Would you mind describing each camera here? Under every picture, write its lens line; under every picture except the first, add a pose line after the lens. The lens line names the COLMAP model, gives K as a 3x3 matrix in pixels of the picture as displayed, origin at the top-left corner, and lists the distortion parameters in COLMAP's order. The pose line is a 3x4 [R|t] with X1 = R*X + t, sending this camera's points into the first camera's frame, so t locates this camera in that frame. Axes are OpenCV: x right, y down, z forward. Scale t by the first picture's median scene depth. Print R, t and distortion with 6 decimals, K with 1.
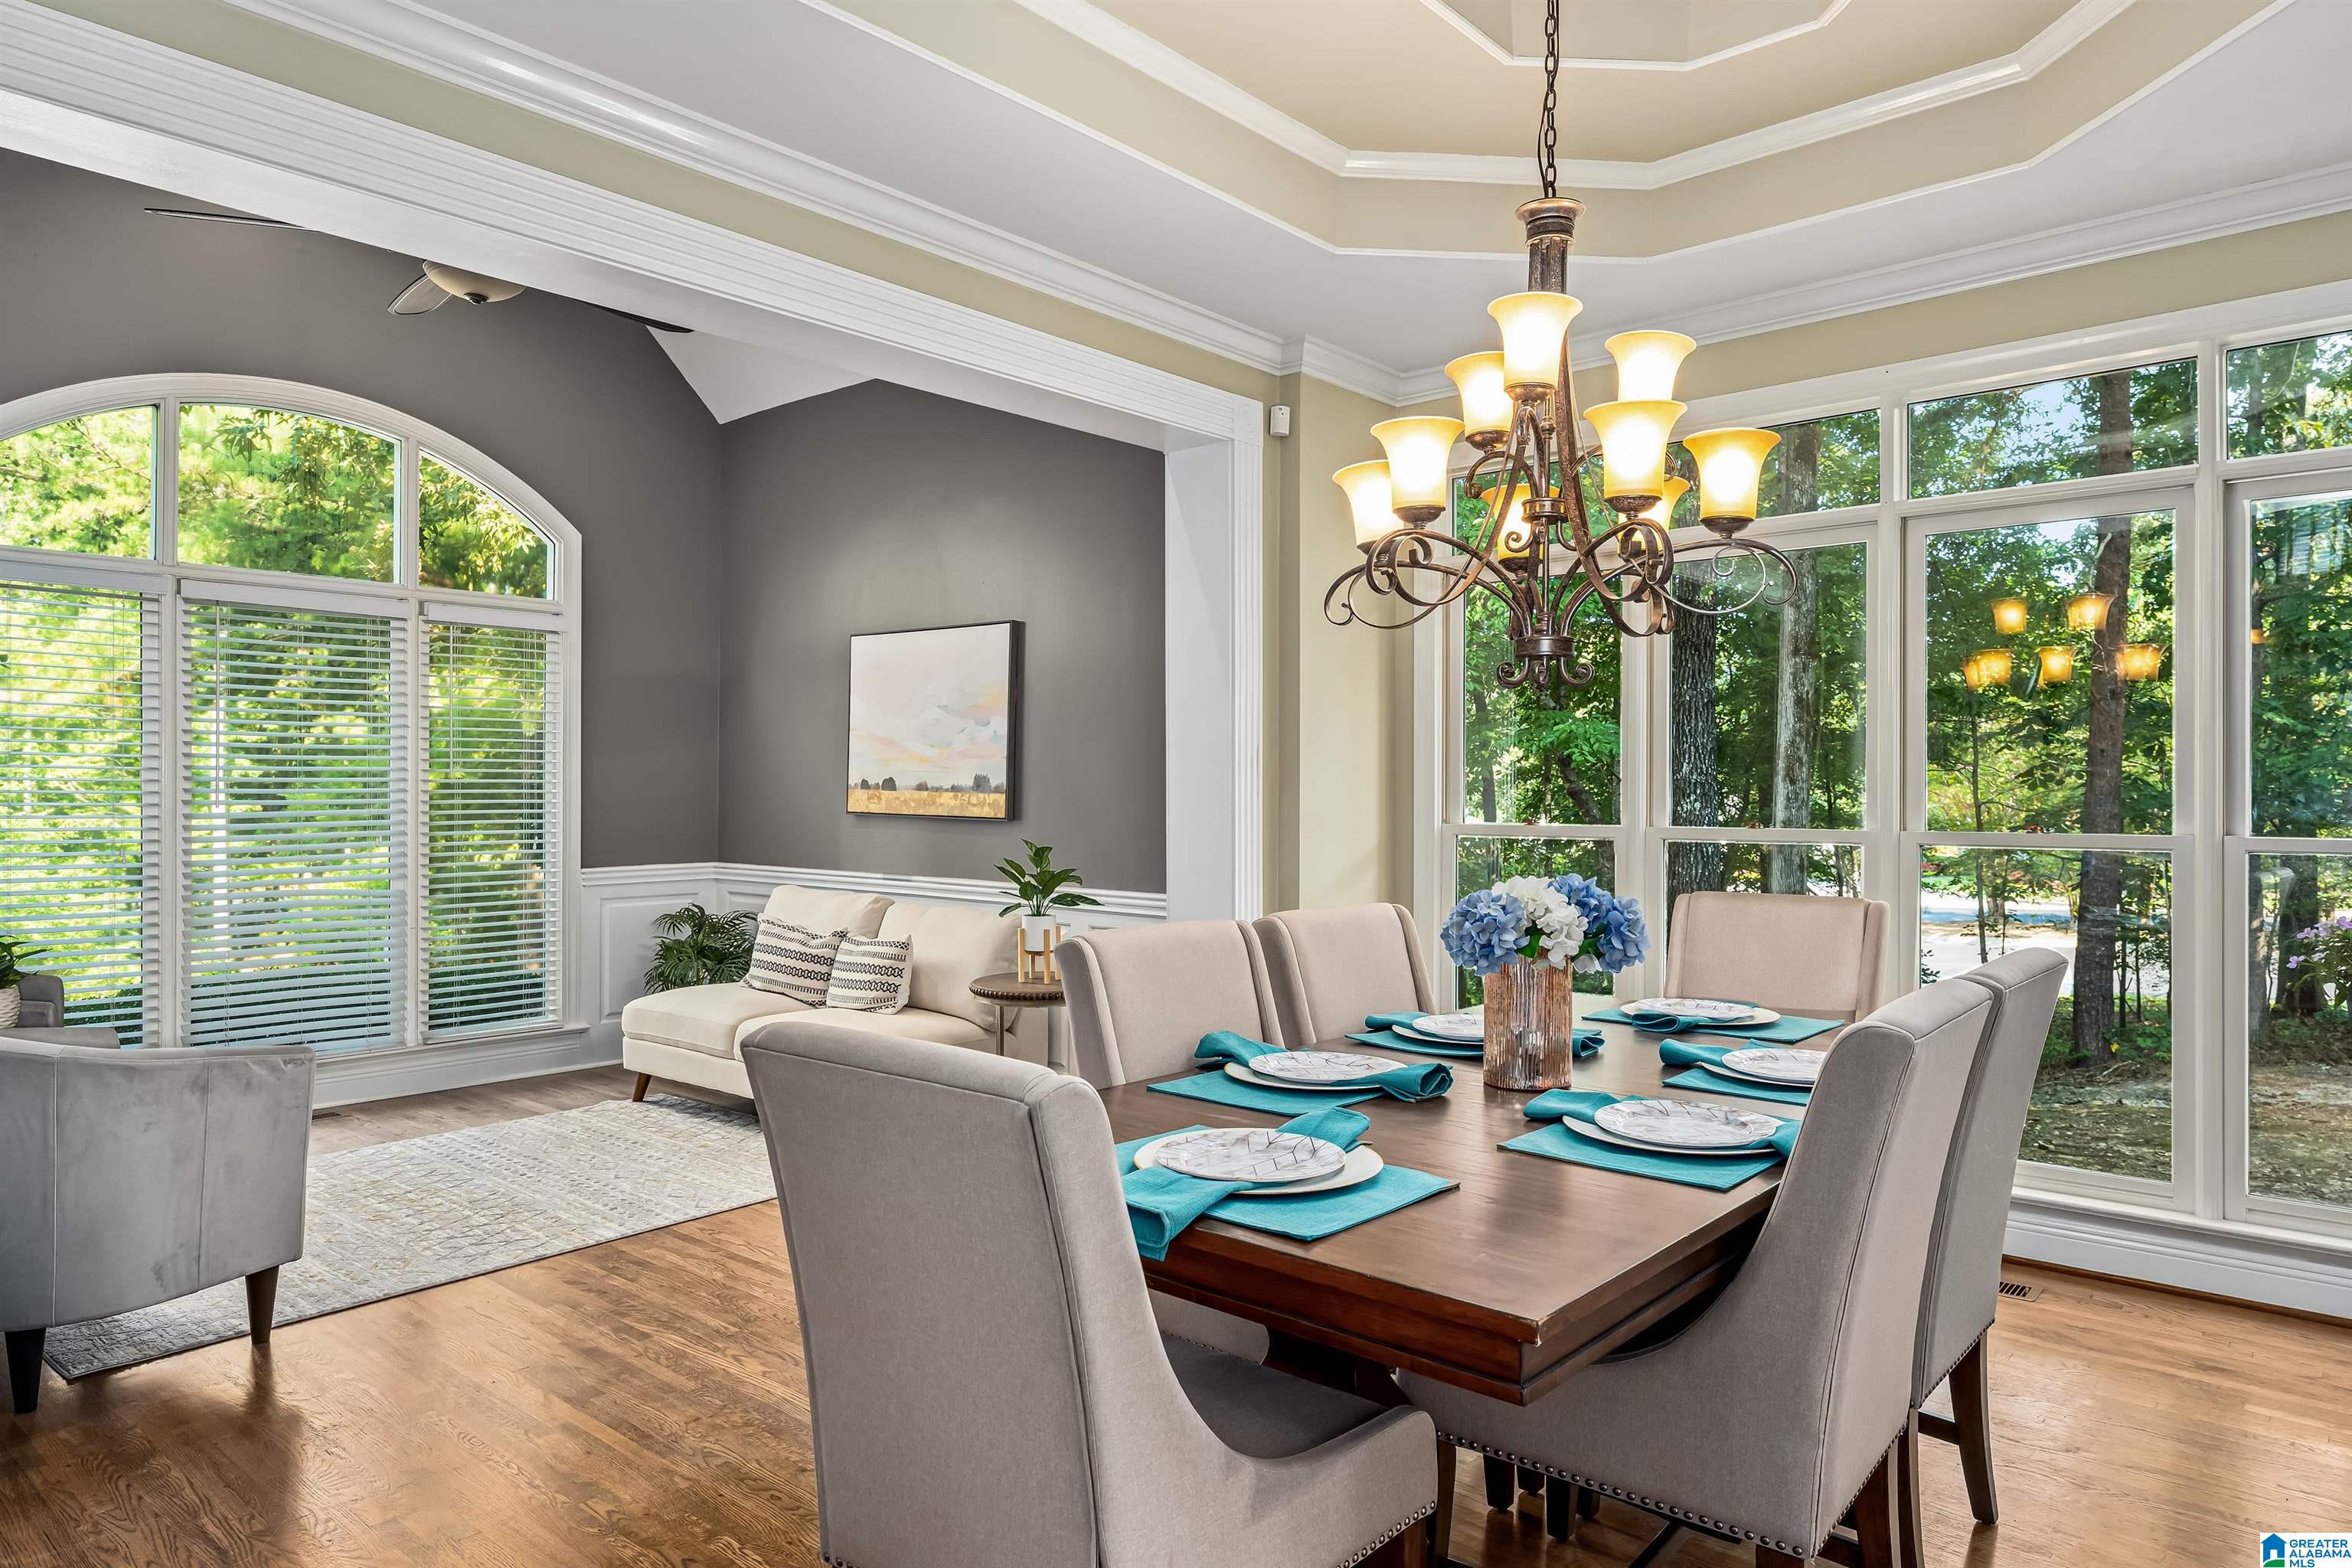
lens RADIAL K [[1451.7, 0, 1176.0], [0, 1451.7, 784.0], [0, 0, 1]] dist [0.002780, 0.000095]
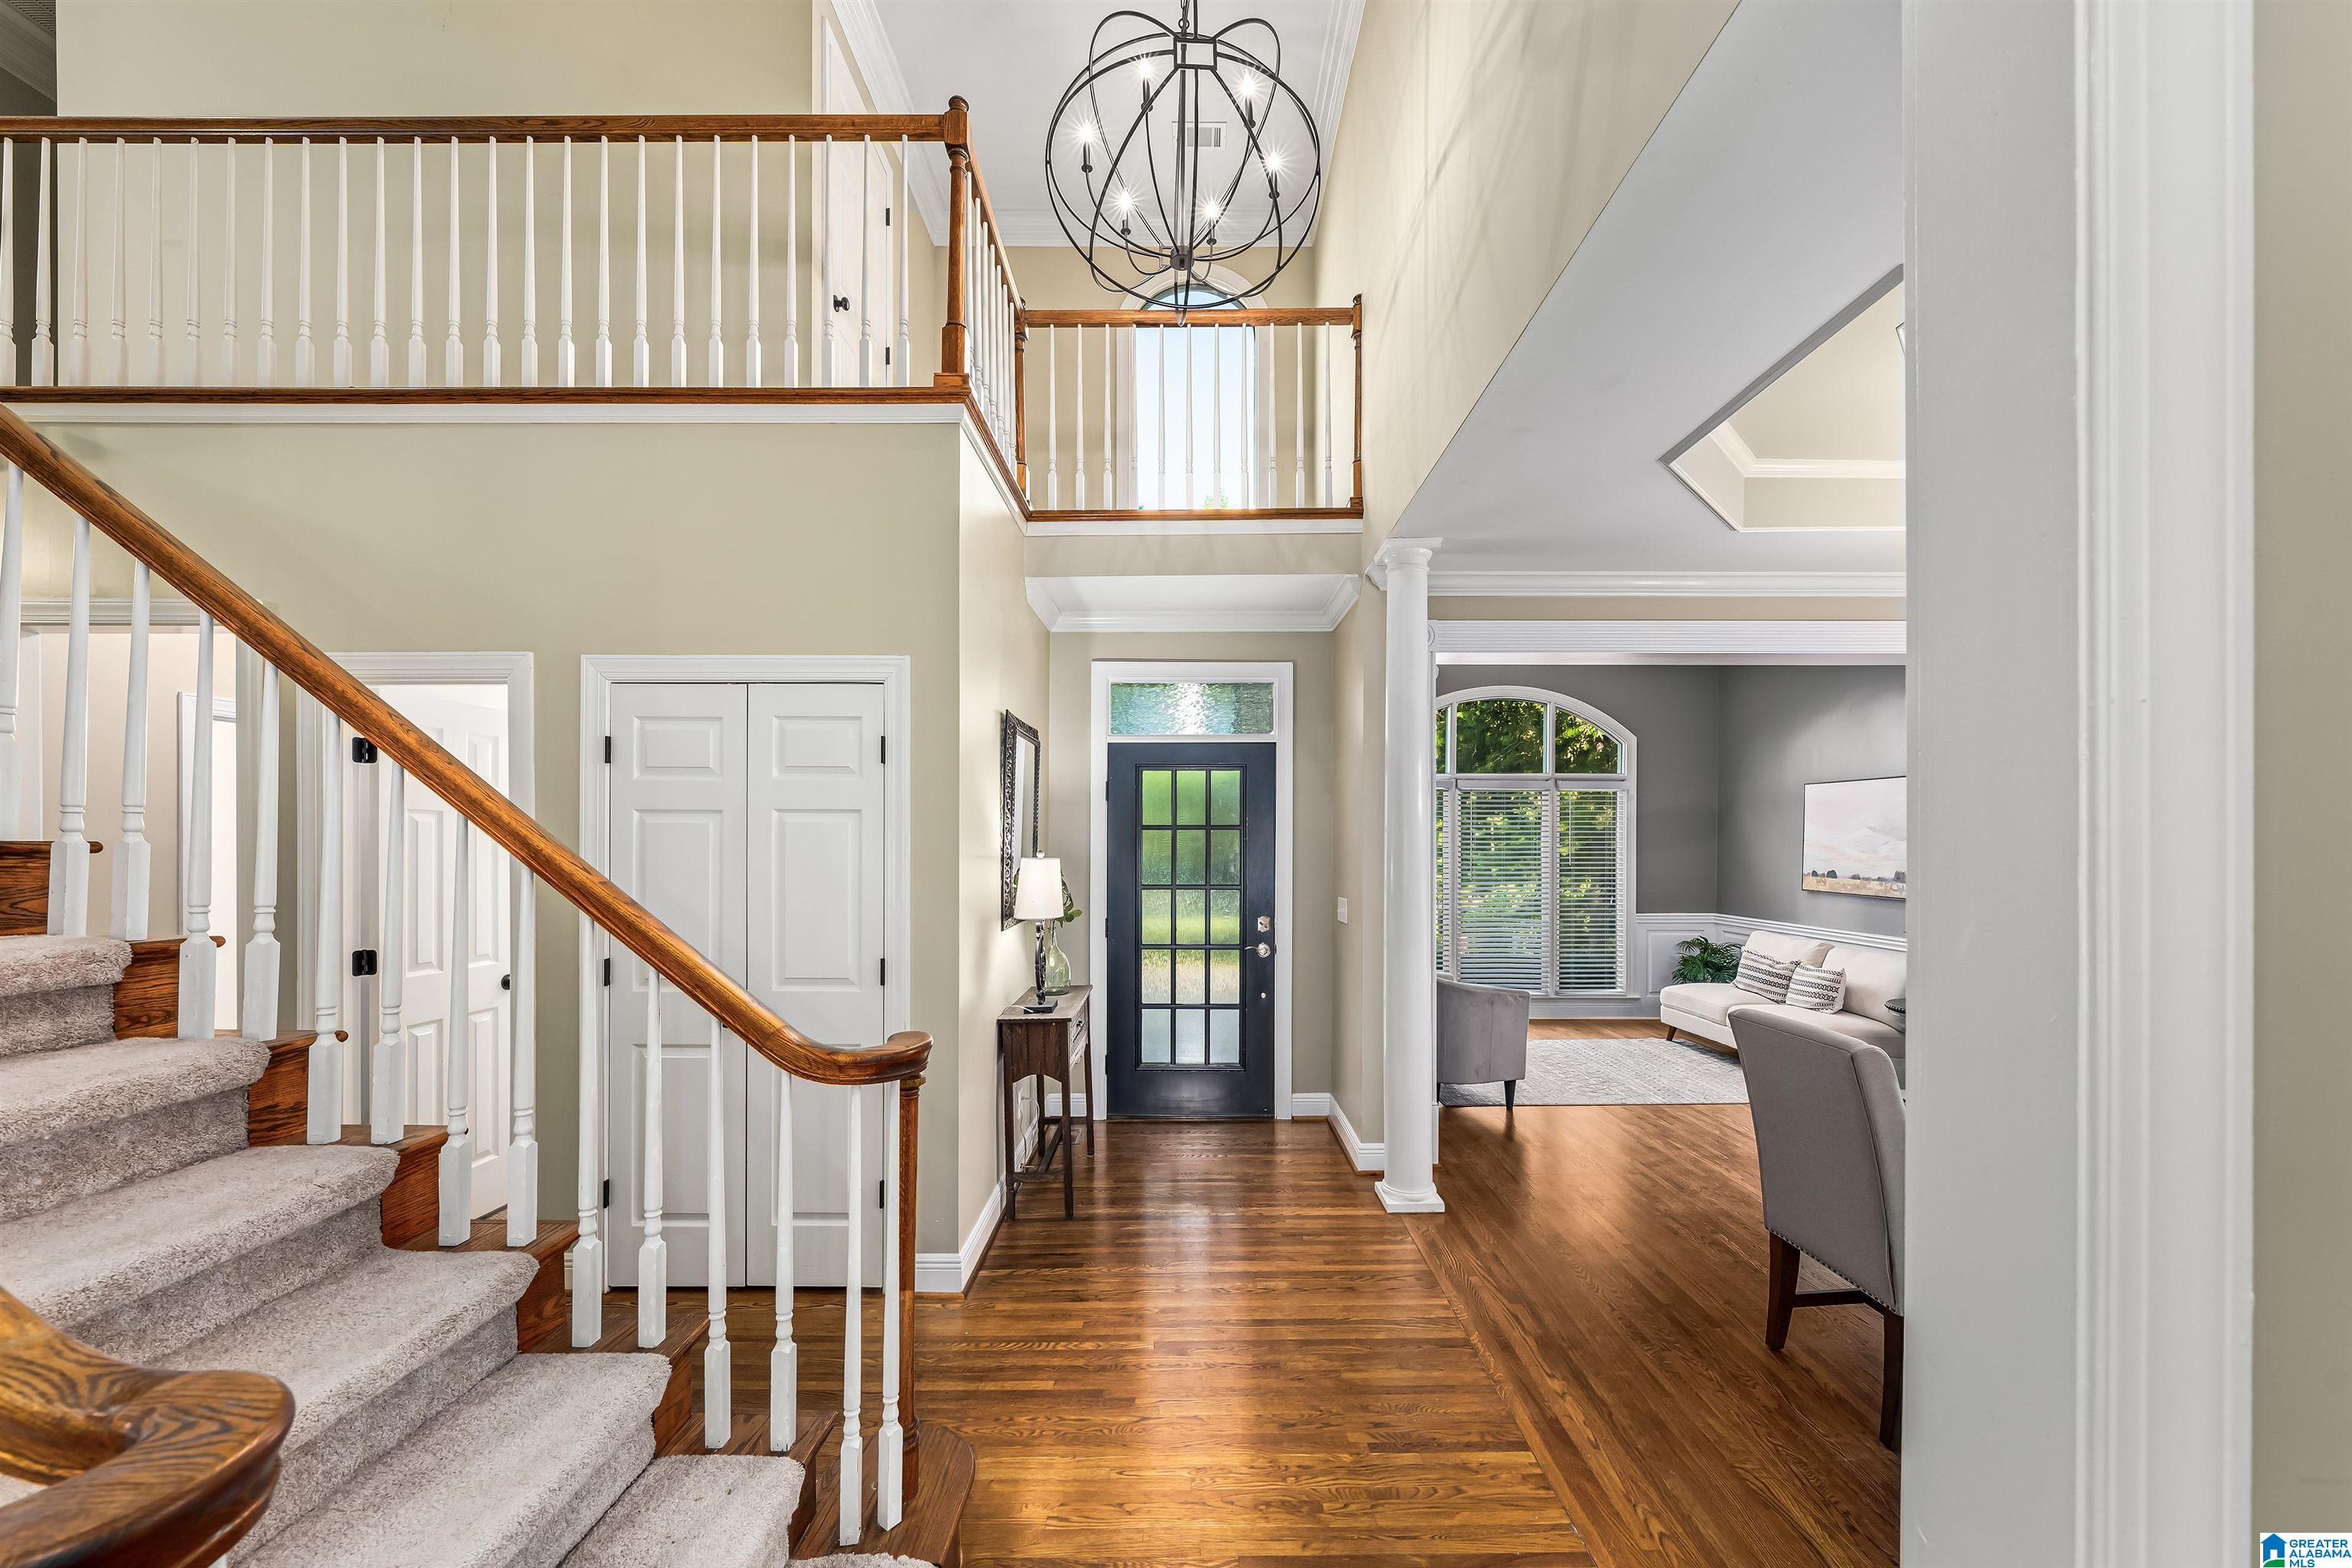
lens RADIAL K [[913.9, 0, 1166.0], [0, 913.9, 838.9], [0, 0, 1]] dist [-0.000512, -0.000052]
pose [[0.662200, 0.000248, -0.749327, 0.086201], [0.000480, 1.000000, 0.000755, -0.044975], [0.749327, -0.000859, 0.662200, -0.276942]]
